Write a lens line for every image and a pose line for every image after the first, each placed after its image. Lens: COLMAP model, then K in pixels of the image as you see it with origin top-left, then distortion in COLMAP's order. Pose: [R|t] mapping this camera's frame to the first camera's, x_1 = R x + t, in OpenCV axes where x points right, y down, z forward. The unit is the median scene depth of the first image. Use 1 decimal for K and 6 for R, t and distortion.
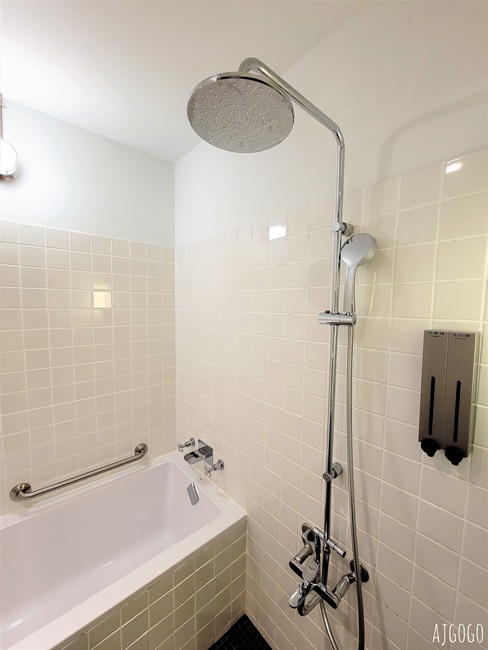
lens RADIAL K [[266.2, 0, 241.3], [0, 266.2, 325.1], [0, 0, 1]] dist [-0.003702, -0.000215]
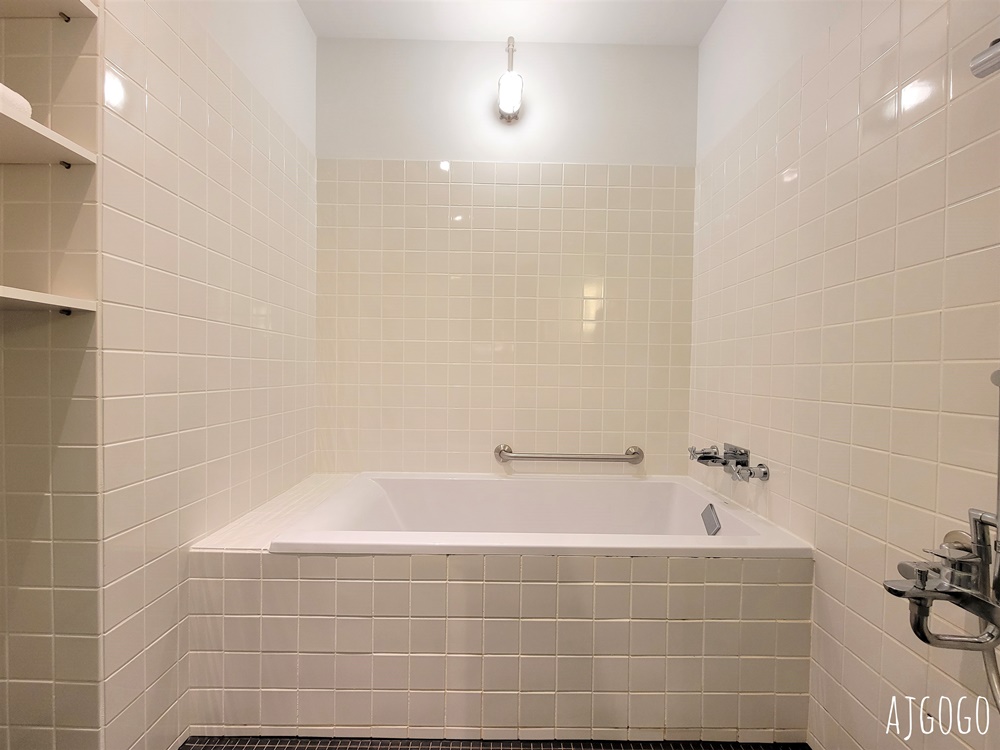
lens RADIAL K [[409.5, 0, 503.6], [0, 409.5, 375.2], [0, 0, 1]] dist [-0.003702, -0.000215]
pose [[0.770037, 0.013414, -0.637859, 0.055707], [-0.060673, 0.996787, -0.052285, 0.392635], [0.635108, 0.078962, 0.768377, -0.090718]]
